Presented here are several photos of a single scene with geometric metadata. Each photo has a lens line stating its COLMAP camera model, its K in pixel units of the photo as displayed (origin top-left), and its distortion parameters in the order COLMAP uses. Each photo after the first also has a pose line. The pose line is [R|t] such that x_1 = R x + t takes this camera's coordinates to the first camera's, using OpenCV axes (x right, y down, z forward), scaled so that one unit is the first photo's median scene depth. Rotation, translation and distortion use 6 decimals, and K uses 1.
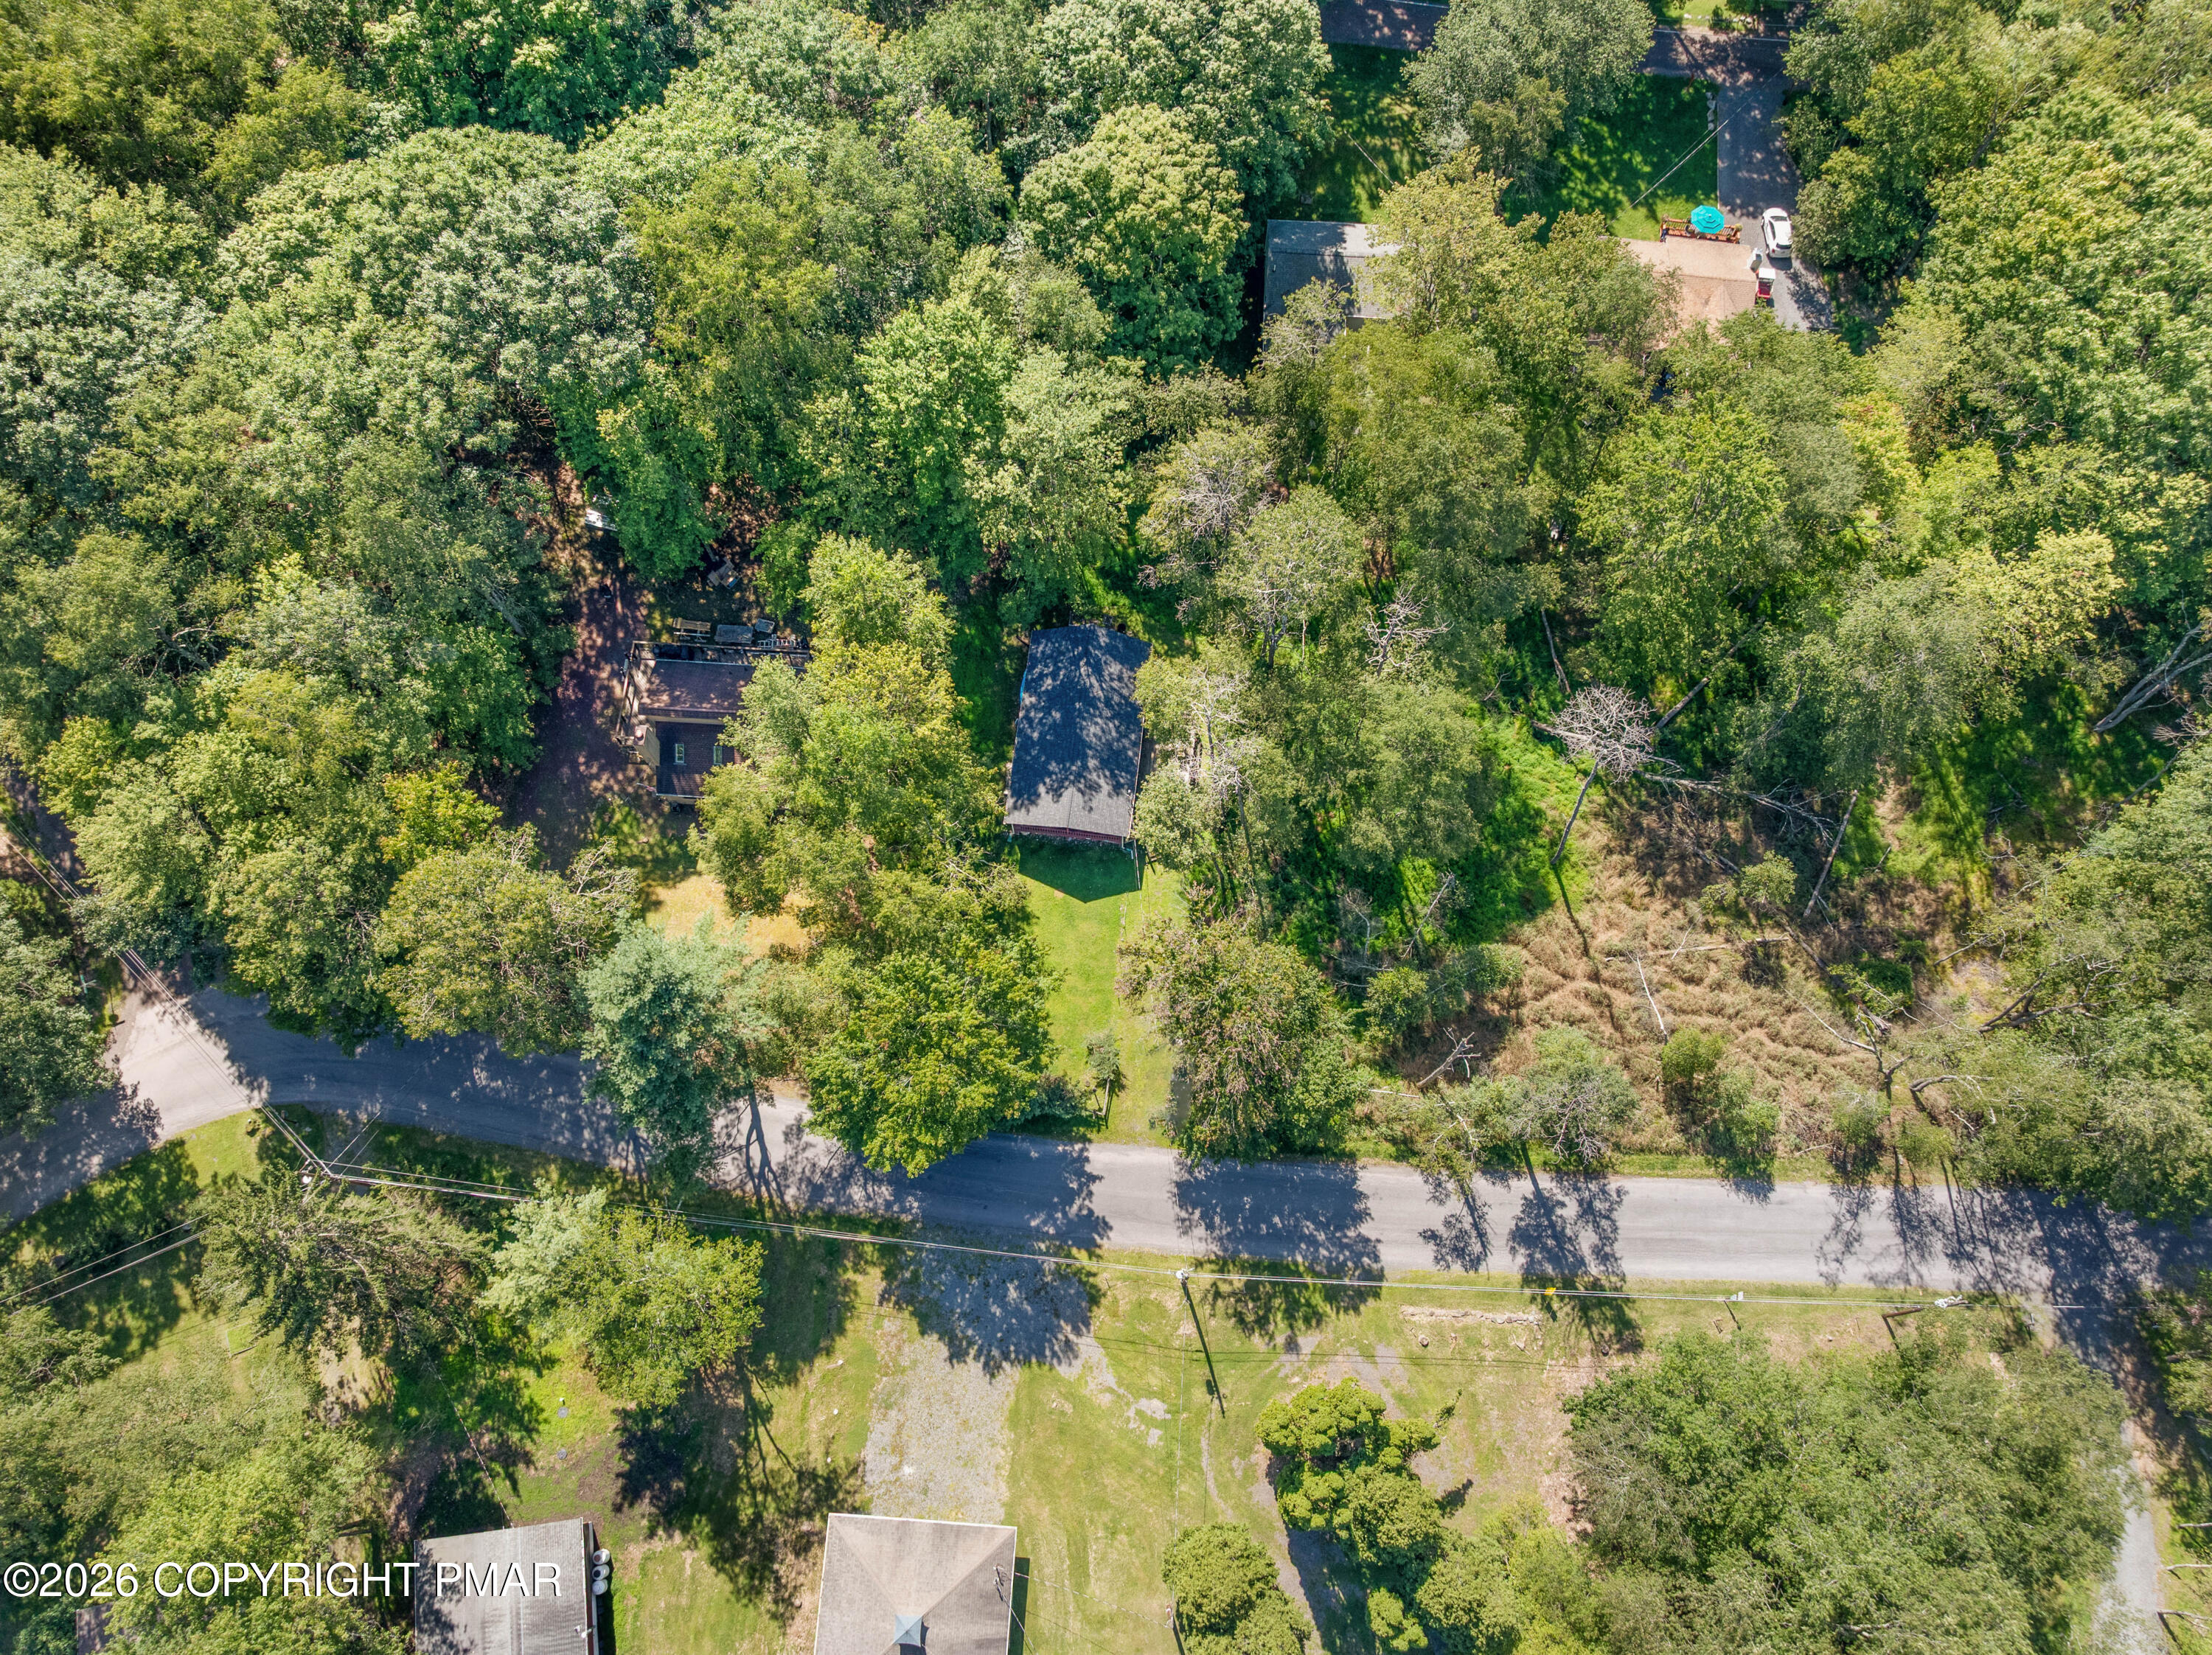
lens RADIAL K [[1596.9, 0, 1102.9], [0, 1596.9, 814.3], [0, 0, 1]] dist [-0.044120, 0.019204]
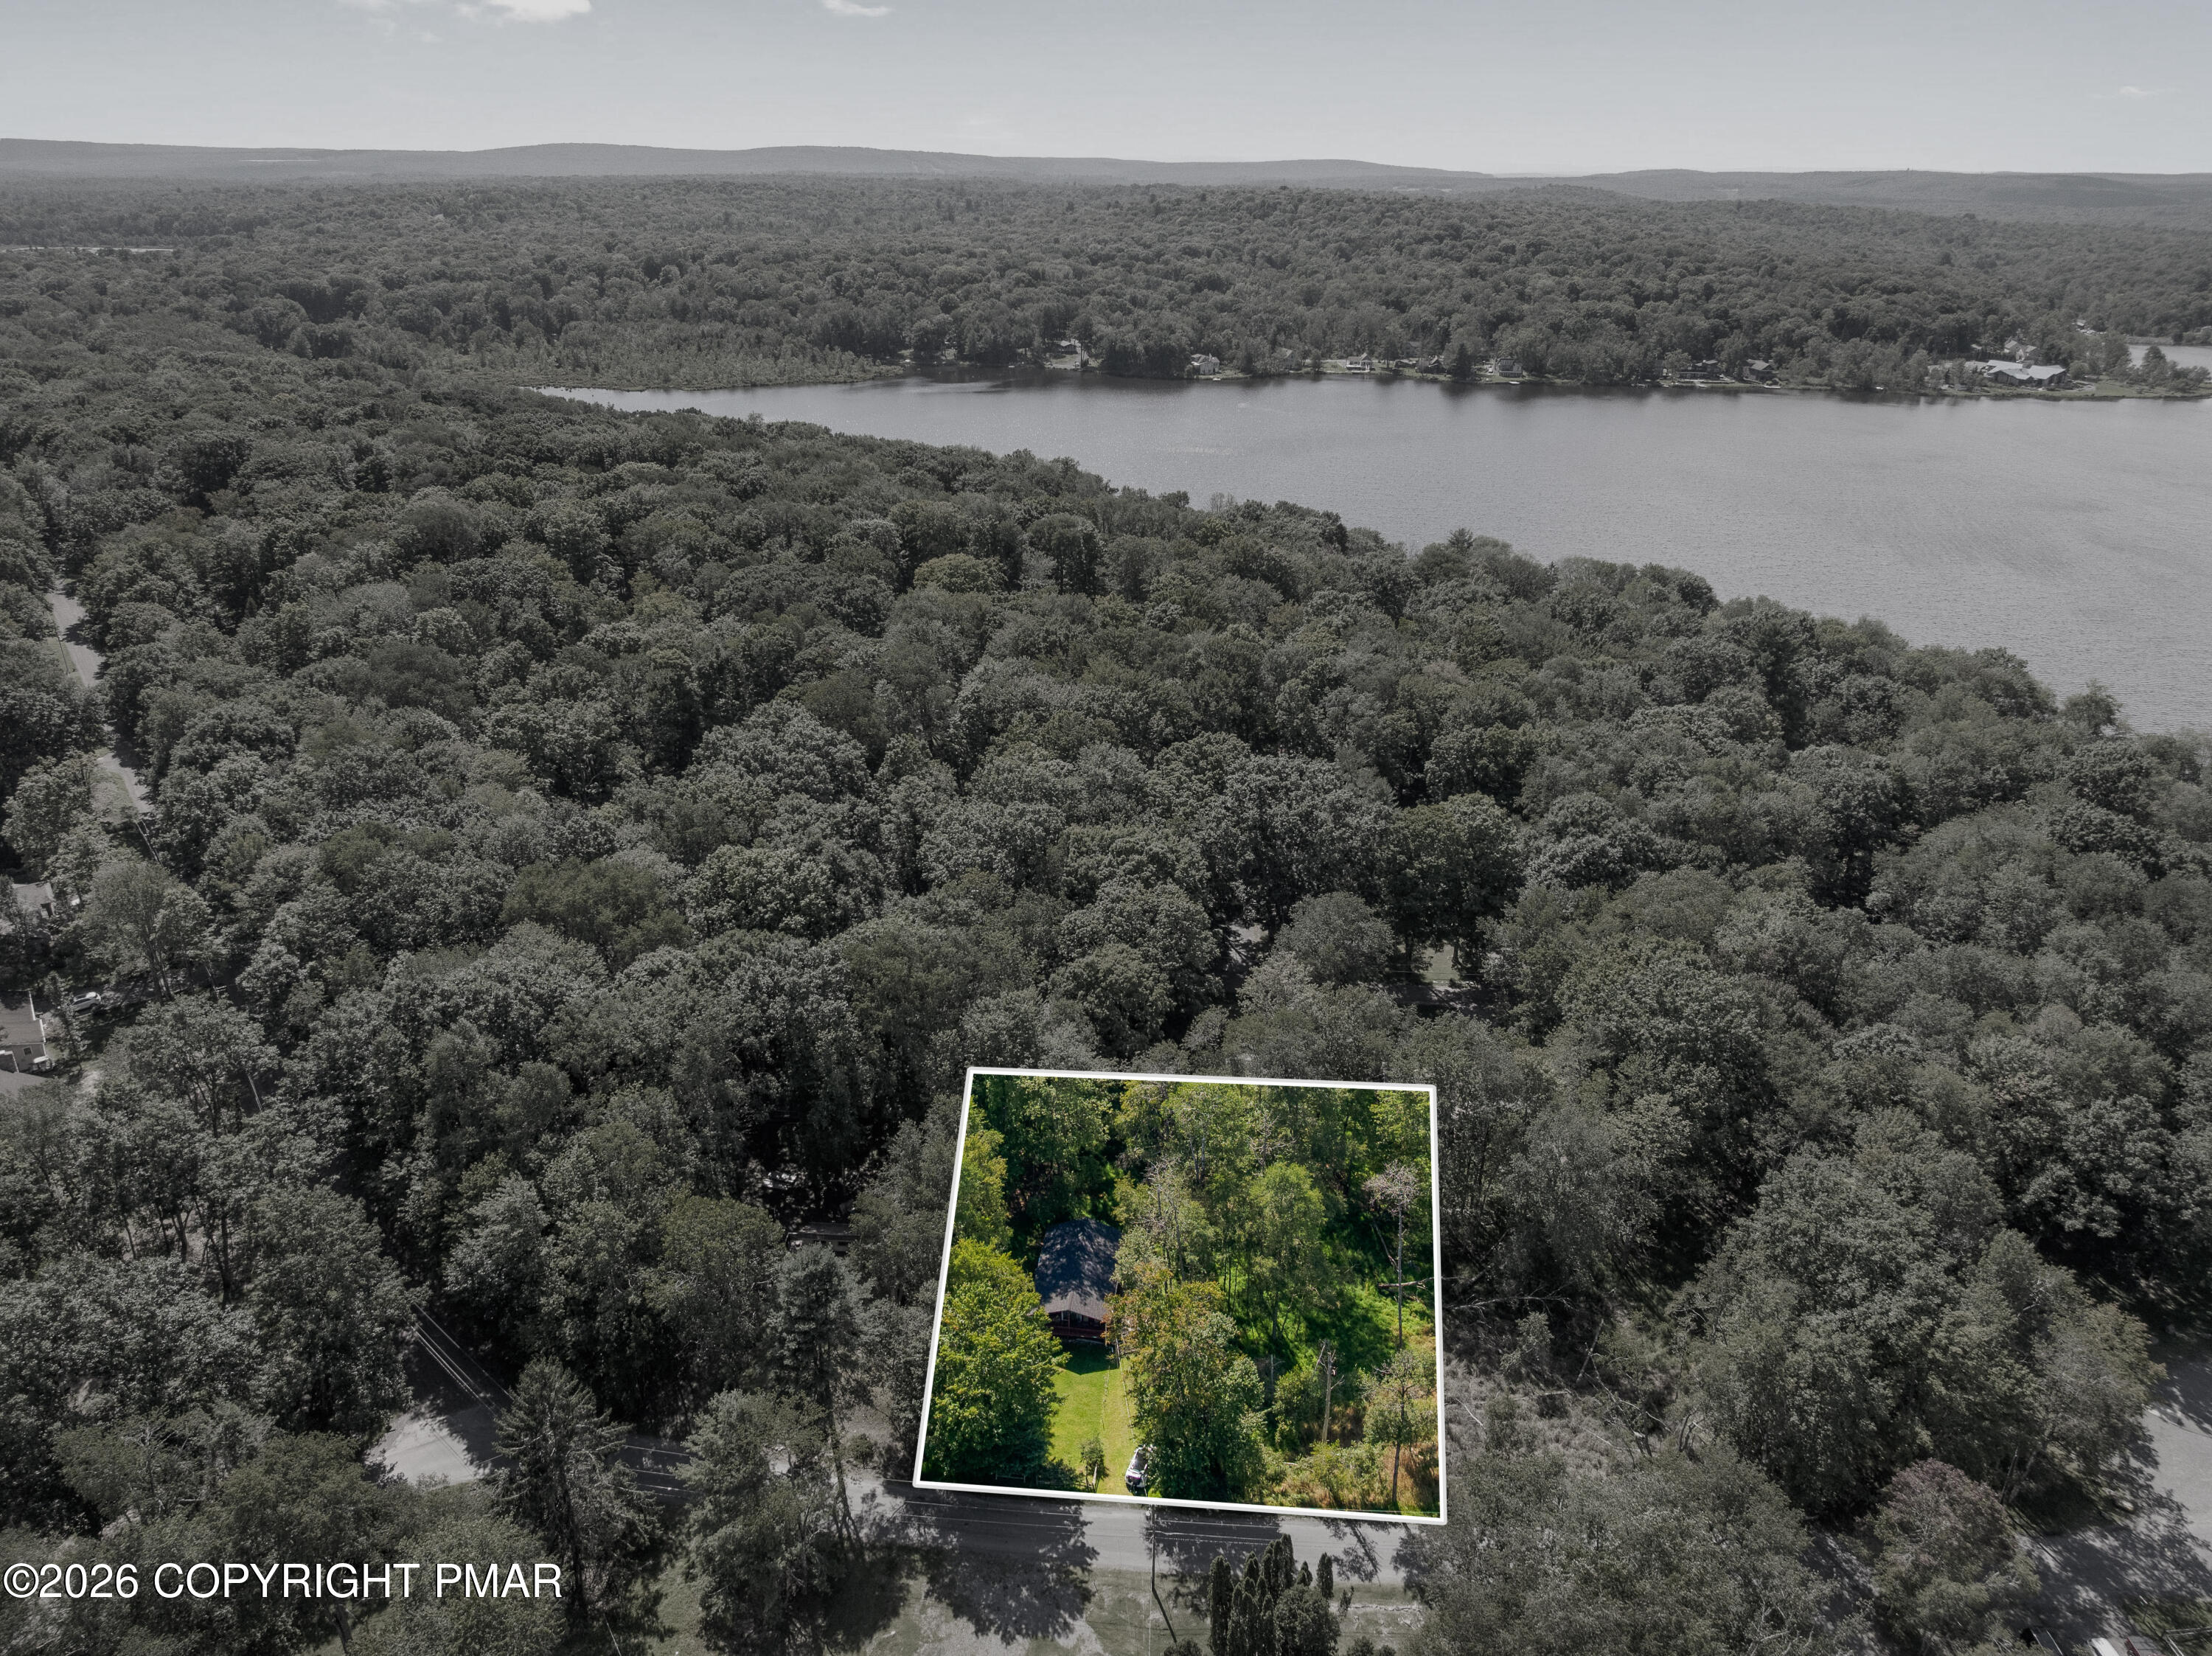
lens RADIAL K [[1597.0, 0, 1111.5], [0, 1597.0, 836.9], [0, 0, 1]] dist [-0.044120, 0.019204]
pose [[0.999855, 0.008363, 0.014801, -0.008970], [0.005153, 0.680601, -0.732636, 0.834355], [-0.016200, 0.732606, 0.680460, -0.367130]]
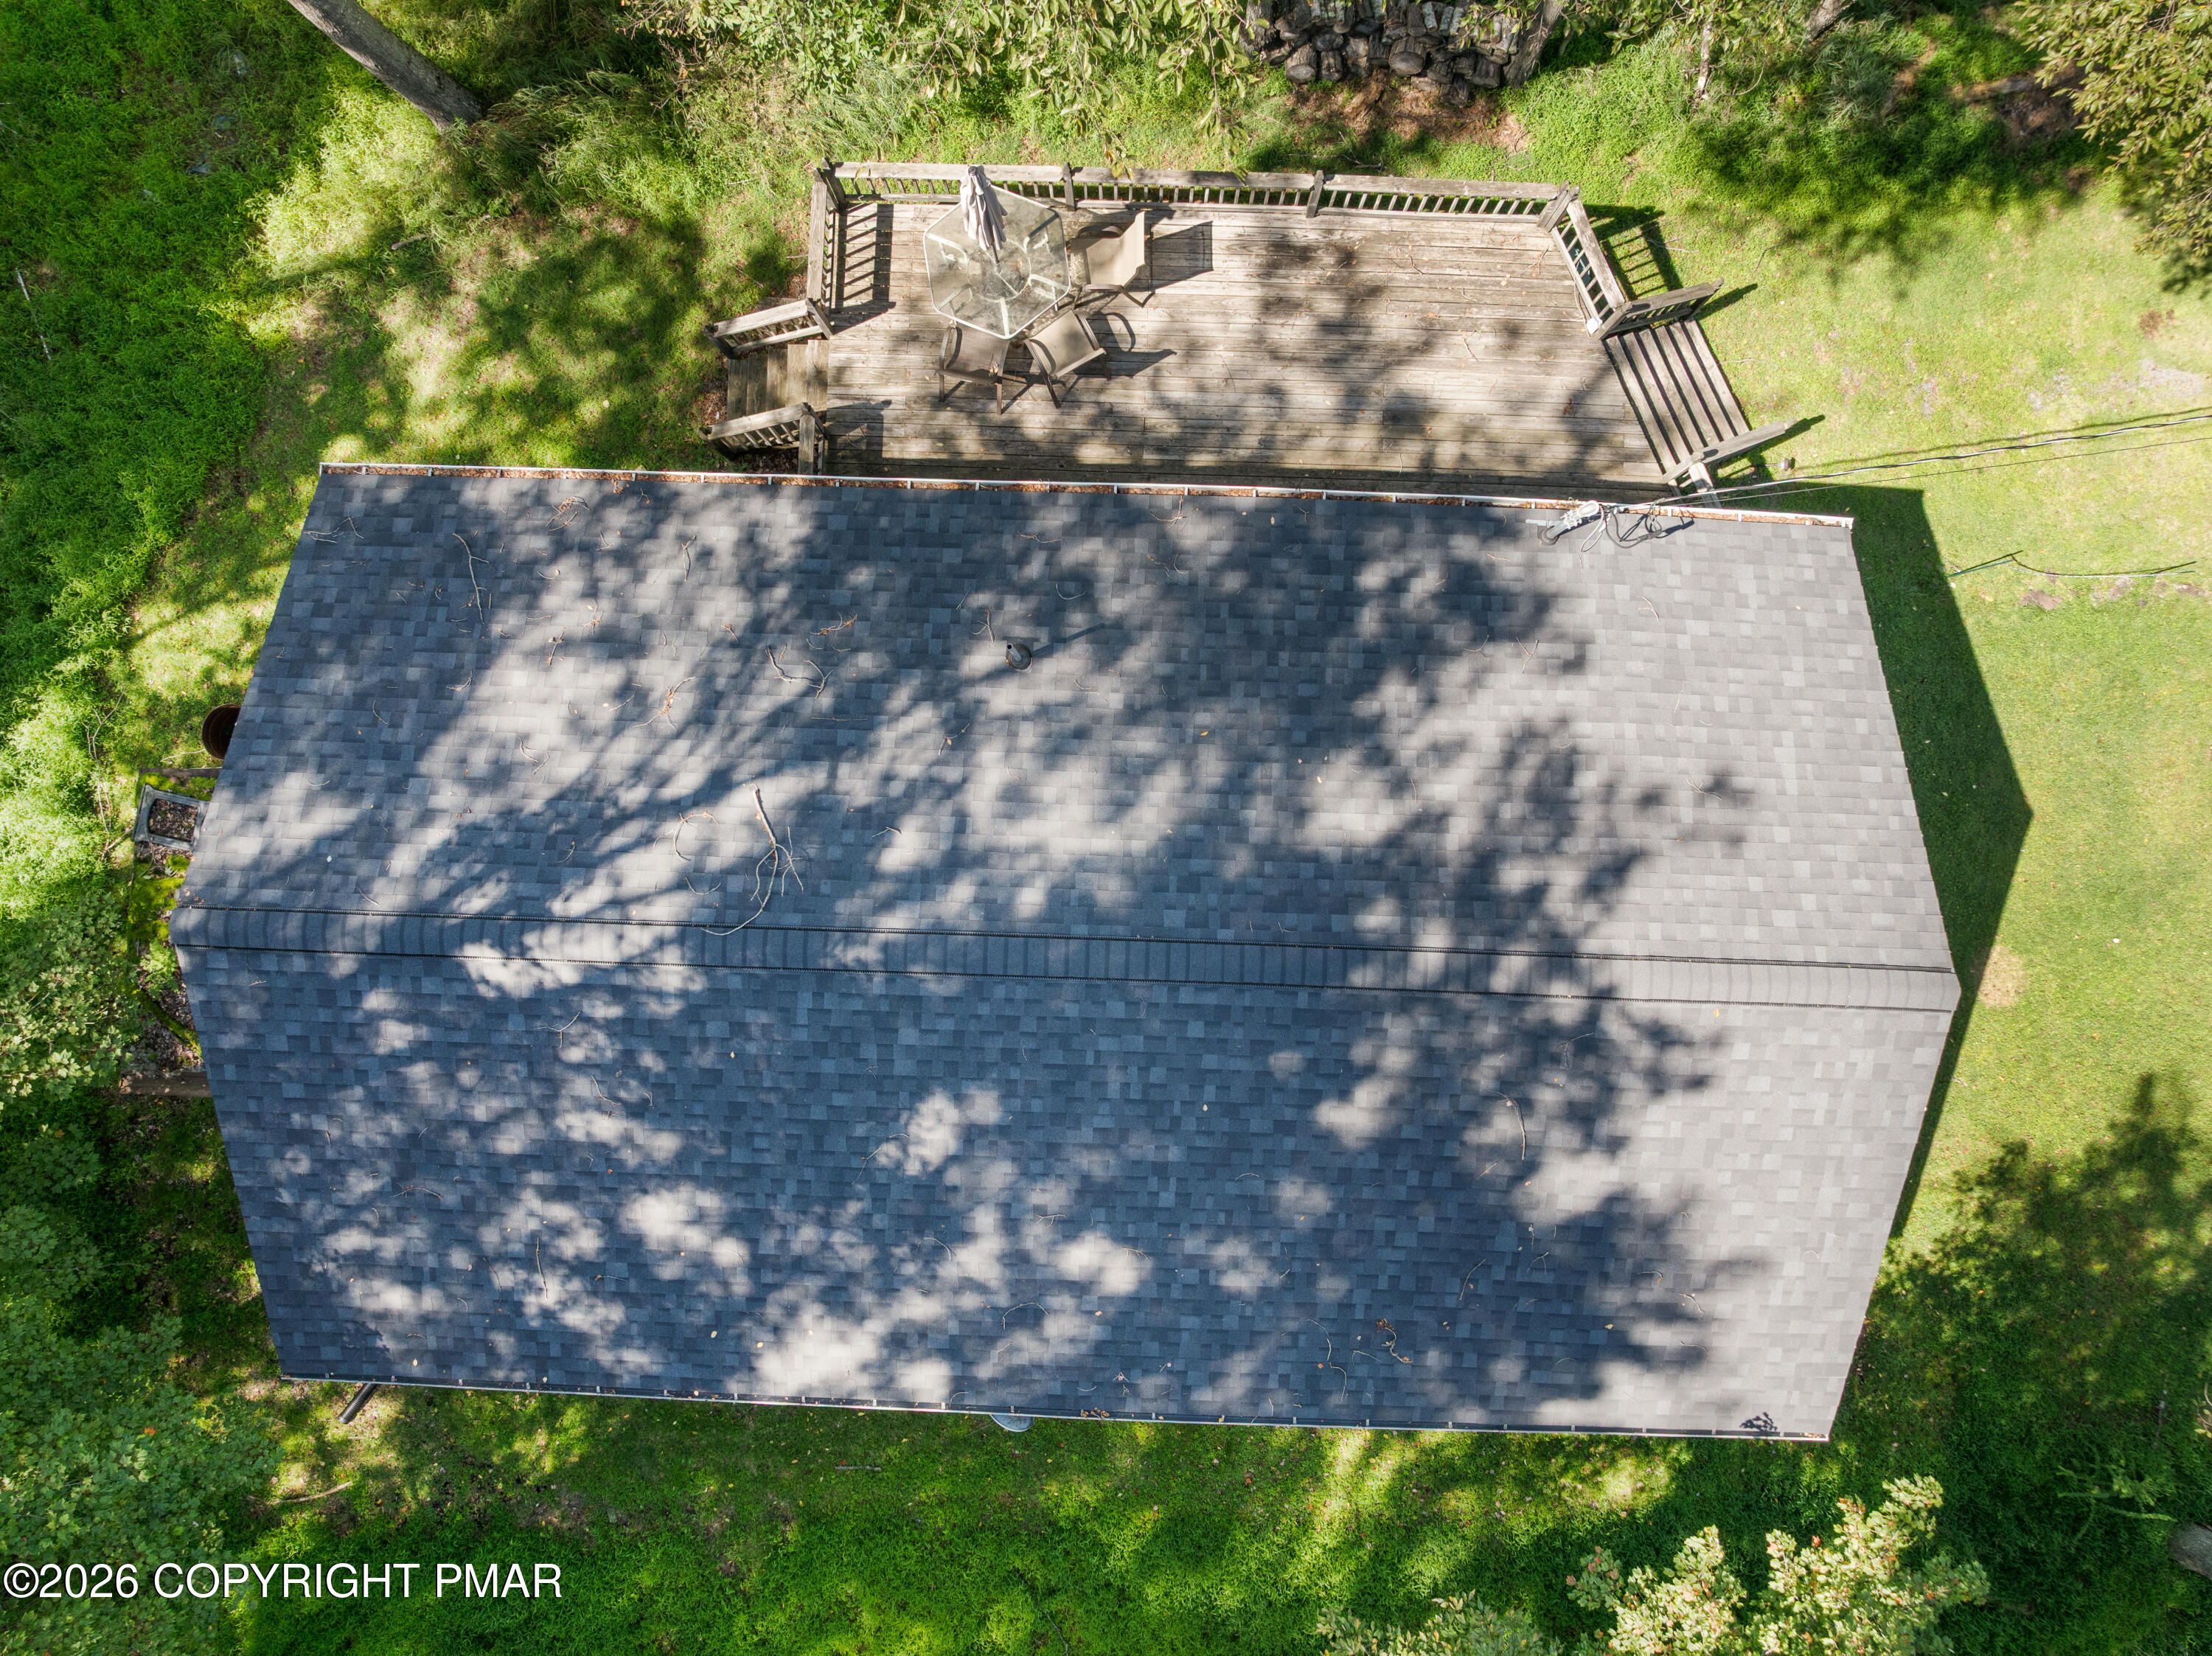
lens RADIAL K [[1597.0, 0, 1103.1], [0, 1597.0, 827.5], [0, 0, 1]] dist [-0.044120, 0.019204]
pose [[-0.082928, -0.996386, 0.018407, -0.008987], [0.941869, -0.072329, 0.328103, -0.097396], [-0.325585, 0.044546, 0.944463, 0.930897]]
